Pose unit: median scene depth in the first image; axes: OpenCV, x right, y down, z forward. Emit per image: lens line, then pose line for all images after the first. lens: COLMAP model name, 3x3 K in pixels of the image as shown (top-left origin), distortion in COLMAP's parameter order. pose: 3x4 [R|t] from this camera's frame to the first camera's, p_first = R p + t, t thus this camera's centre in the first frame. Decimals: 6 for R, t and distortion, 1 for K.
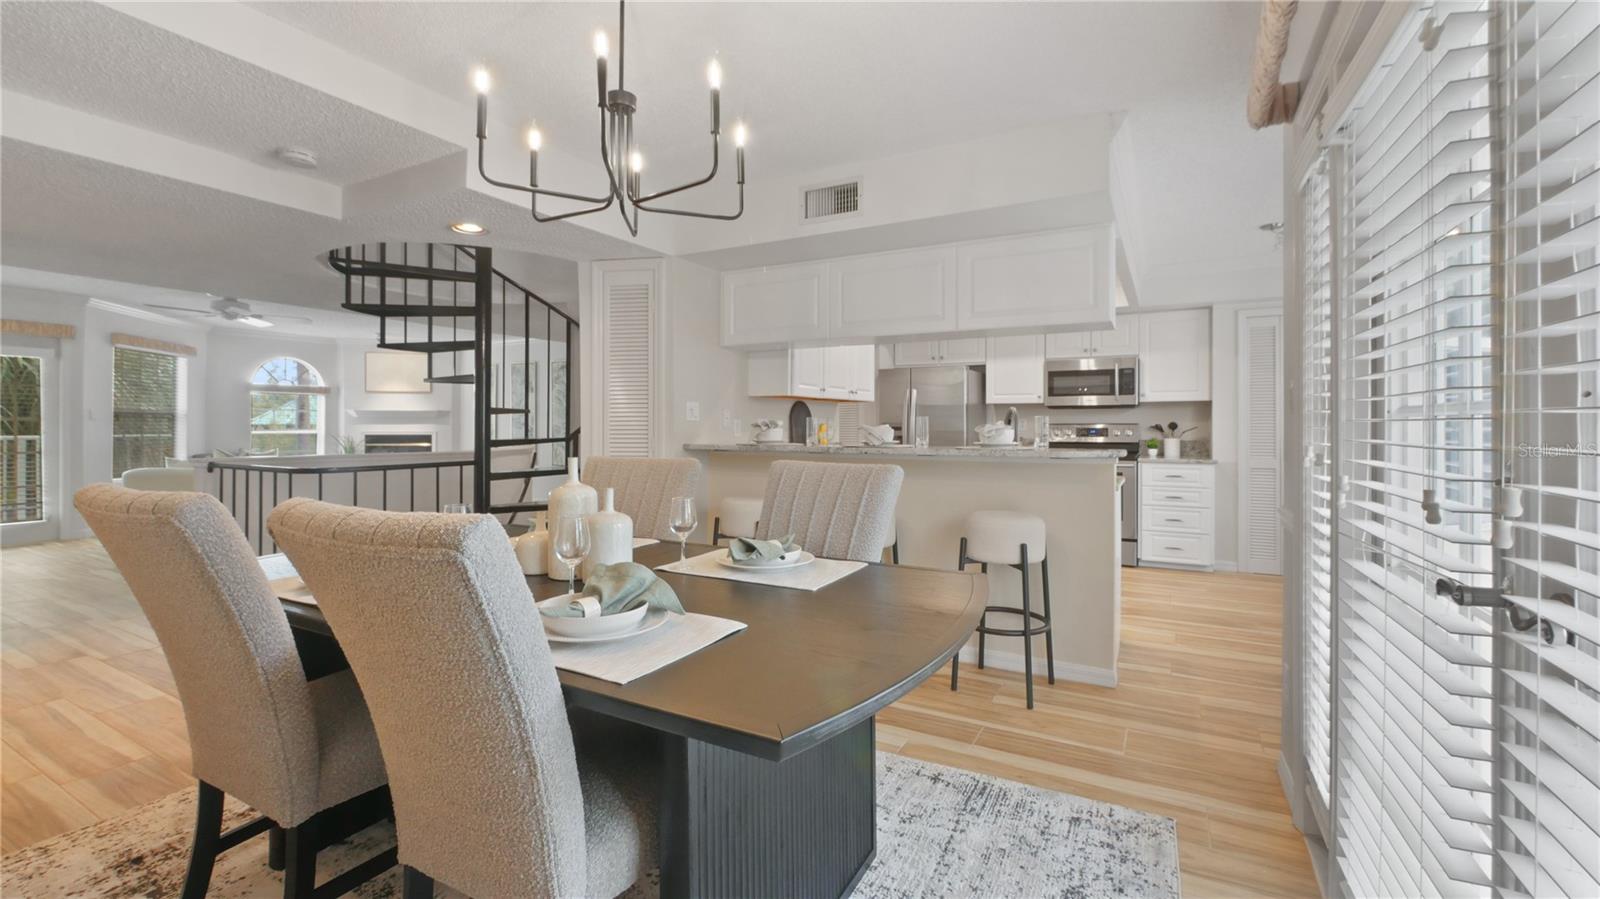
lens RADIAL K [[677.0, 0, 805.4], [0, 677.0, 424.5], [0, 0, 1]] dist [-0.008159, 0.000287]
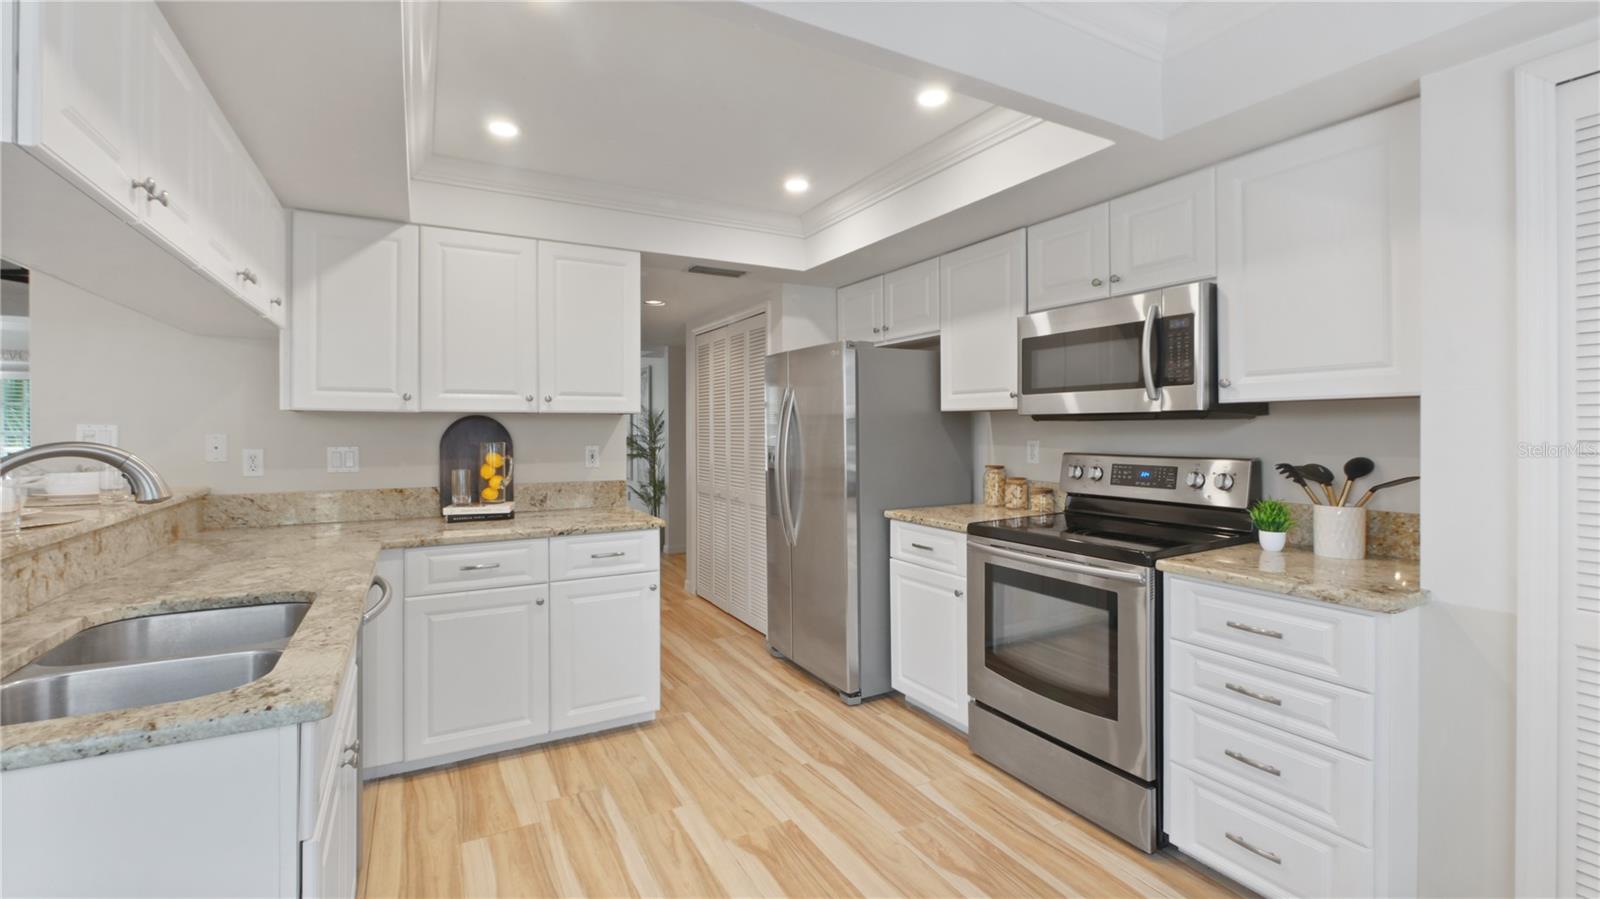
lens RADIAL K [[677.0, 0, 797.2], [0, 677.0, 425.0], [0, 0, 1]] dist [-0.008159, 0.000287]
pose [[0.839906, -0.004734, -0.542711, 0.498319], [0.003436, 0.999988, -0.003406, -0.021028], [0.542720, 0.000996, 0.839913, 0.558876]]
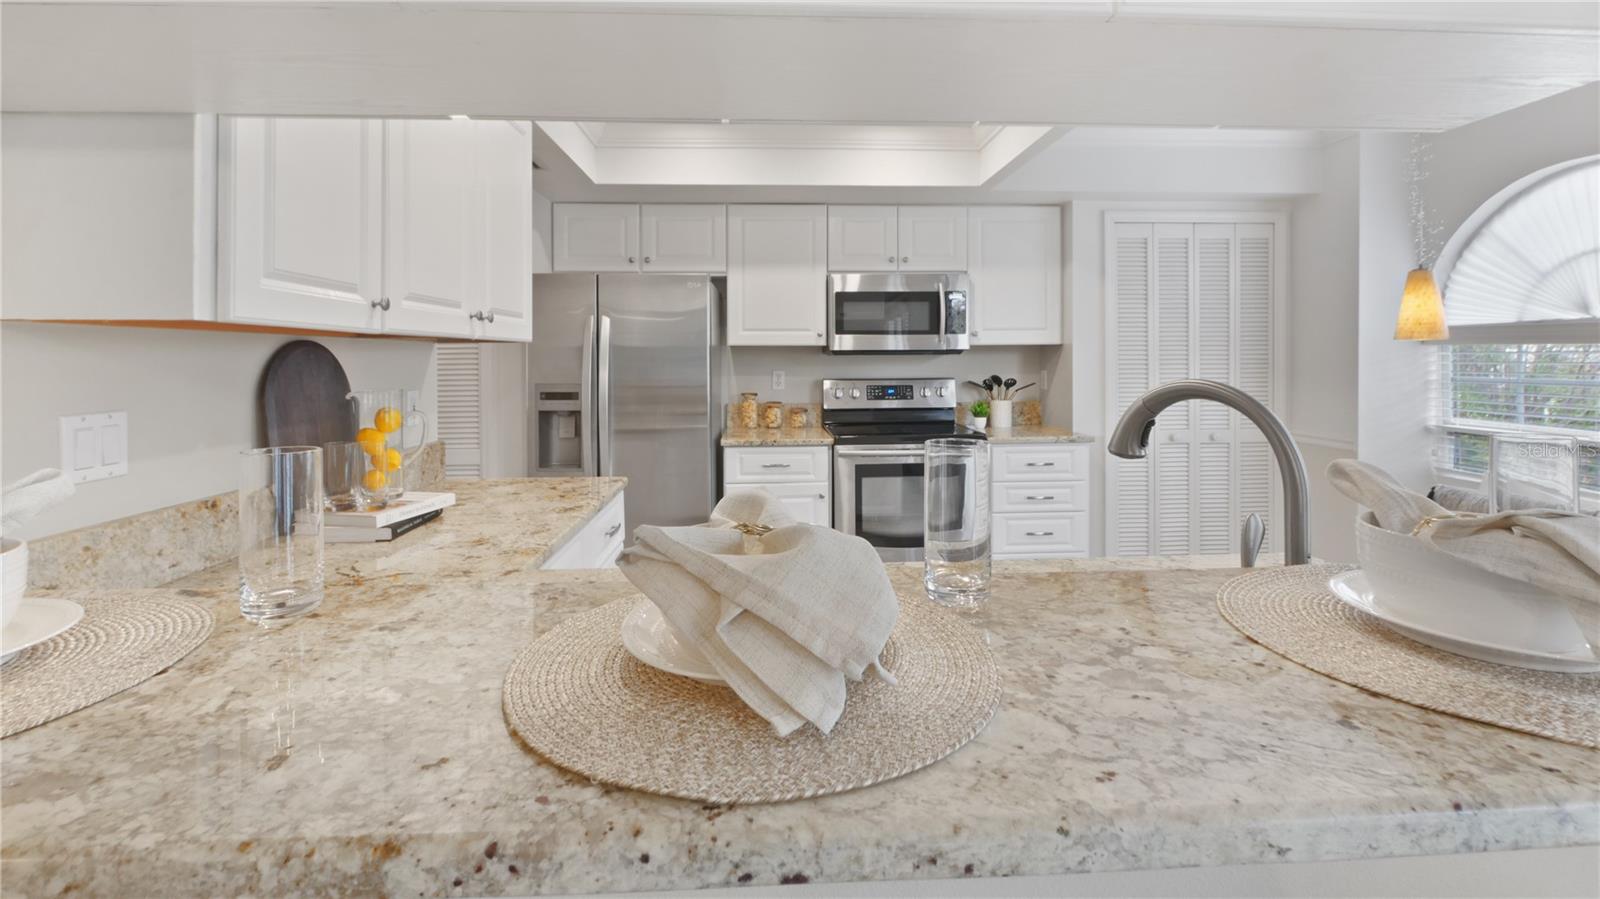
lens RADIAL K [[677.0, 0, 786.9], [0, 677.0, 364.9], [0, 0, 1]] dist [-0.008159, 0.000287]
pose [[0.861244, -0.009146, 0.508109, 0.023058], [0.006131, 0.999952, 0.007607, -0.020852], [-0.508154, -0.003436, 0.861259, 0.534693]]
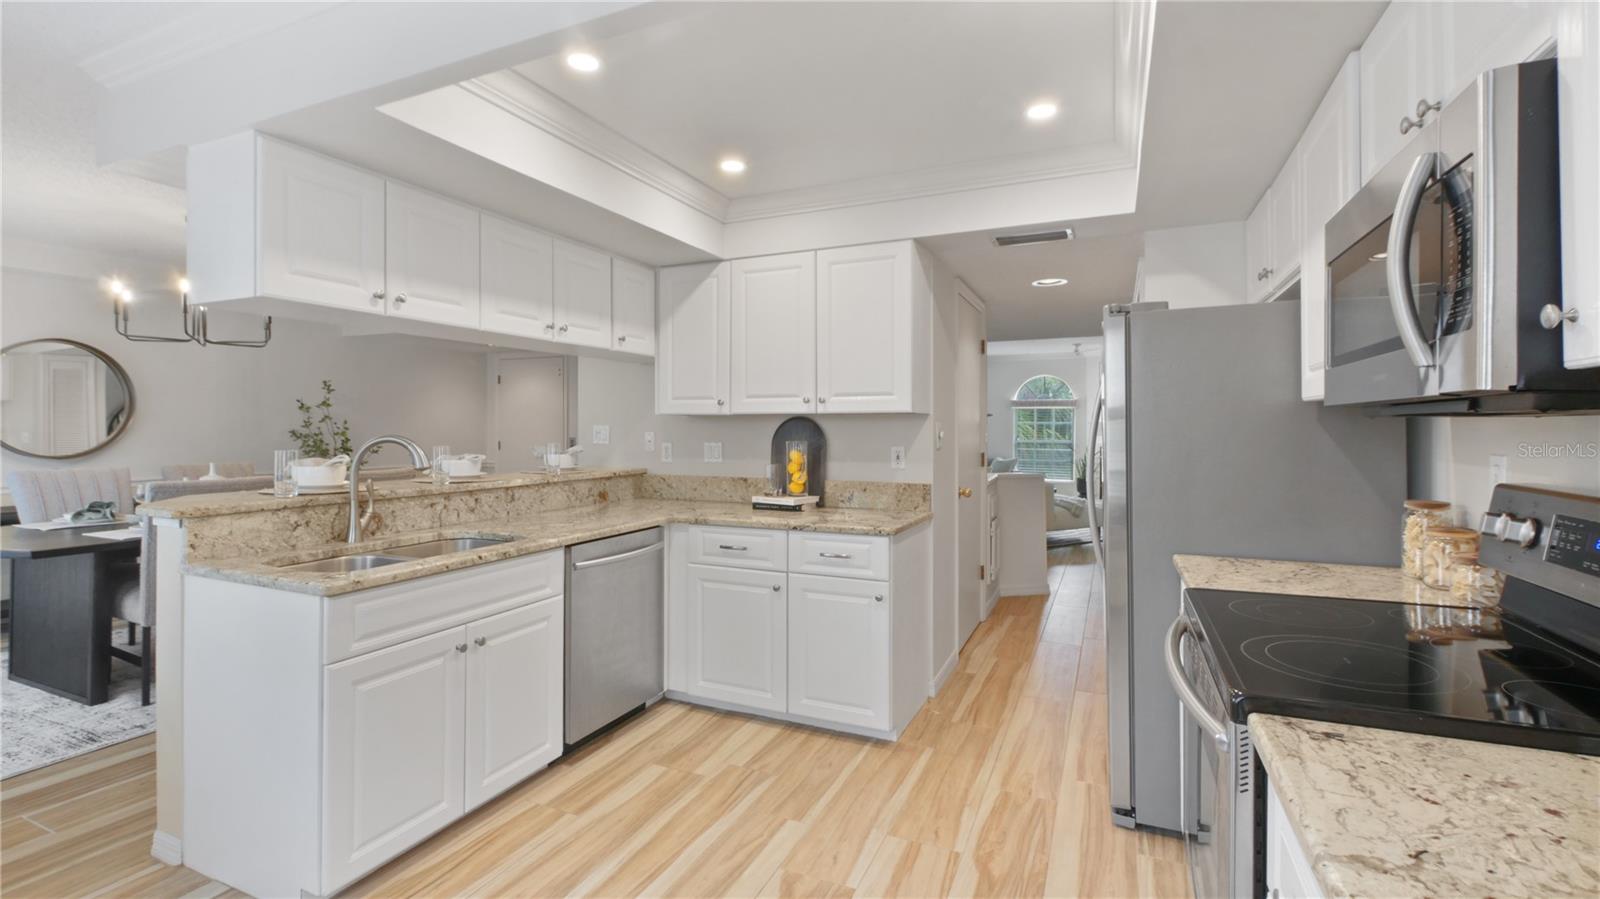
lens RADIAL K [[724.4, 0, 786.7], [0, 724.4, 425.0], [0, 0, 1]] dist [0.001746, -0.000175]
pose [[0.056976, -0.004193, -0.998367, 0.634453], [0.000564, 0.999991, -0.004167, -0.021329], [0.998375, -0.000325, 0.056978, 0.823635]]
